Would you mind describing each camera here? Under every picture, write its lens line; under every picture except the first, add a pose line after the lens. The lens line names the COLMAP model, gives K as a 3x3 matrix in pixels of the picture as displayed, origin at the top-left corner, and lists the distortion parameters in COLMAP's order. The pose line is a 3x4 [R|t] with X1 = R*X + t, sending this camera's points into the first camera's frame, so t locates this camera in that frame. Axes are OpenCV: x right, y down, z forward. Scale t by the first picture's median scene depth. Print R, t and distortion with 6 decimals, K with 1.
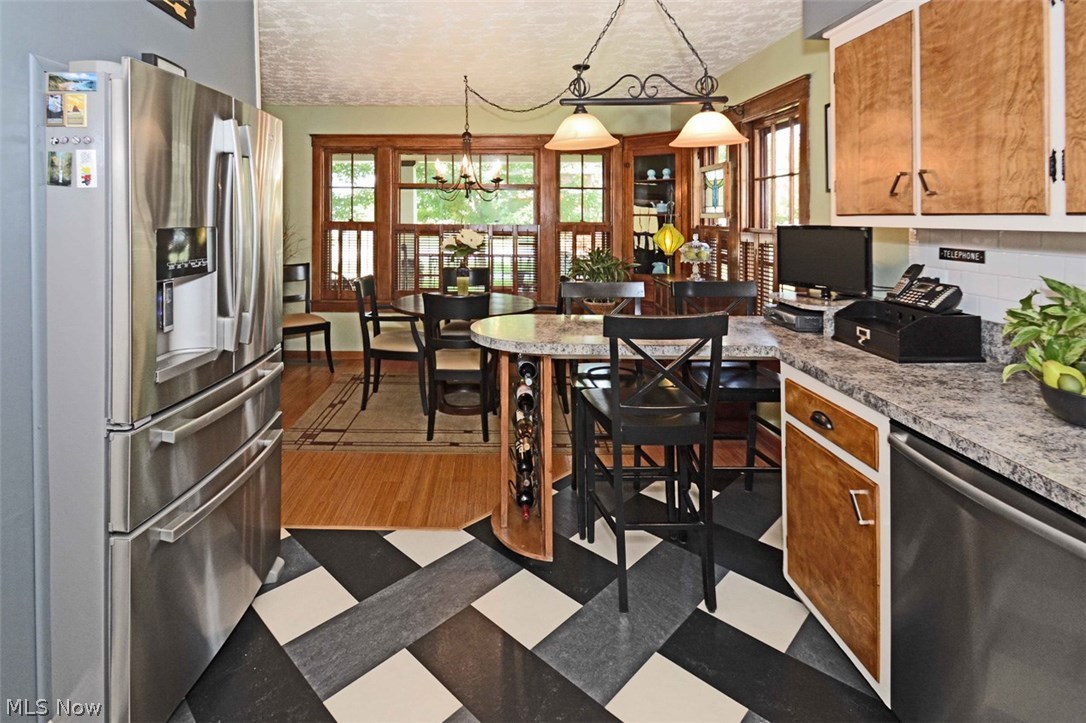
lens RADIAL K [[516.8, 0, 539.6], [0, 516.8, 323.5], [0, 0, 1]] dist [0.000991, -0.009981]
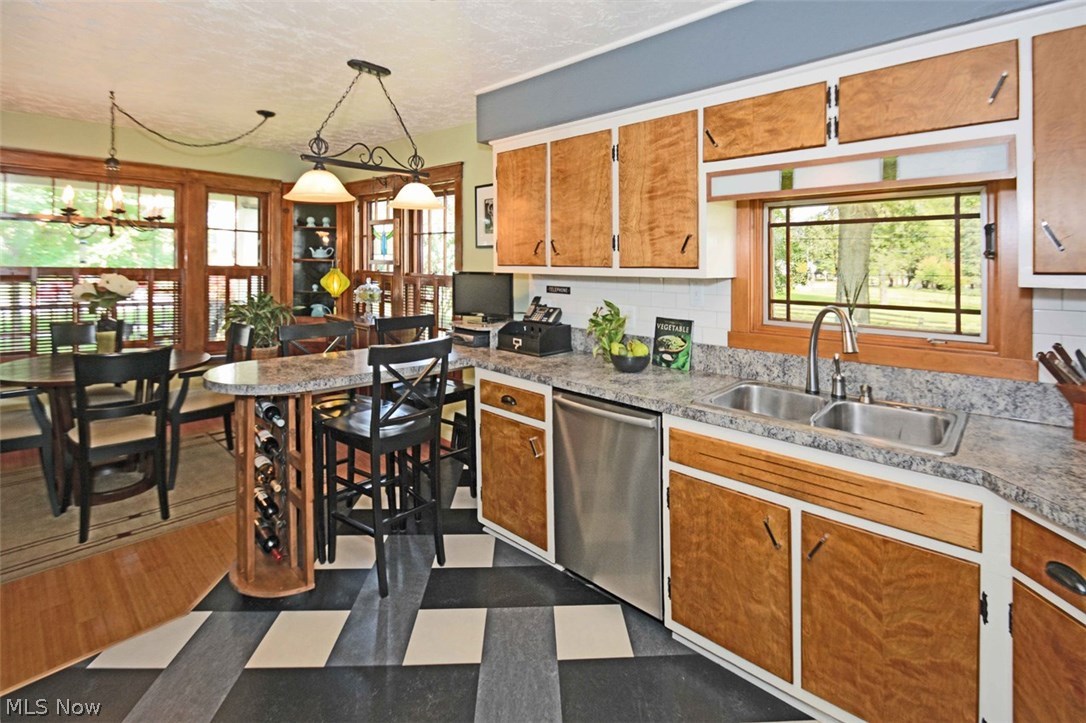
lens RADIAL K [[472.4, 0, 542.7], [0, 472.4, 402.9], [0, 0, 1]] dist [0.000343, -0.000331]
pose [[0.682815, -0.193954, 0.704376, -0.370030], [0.128663, 0.980972, 0.145392, 0.001524], [-0.719173, -0.008649, 0.694777, -0.056252]]
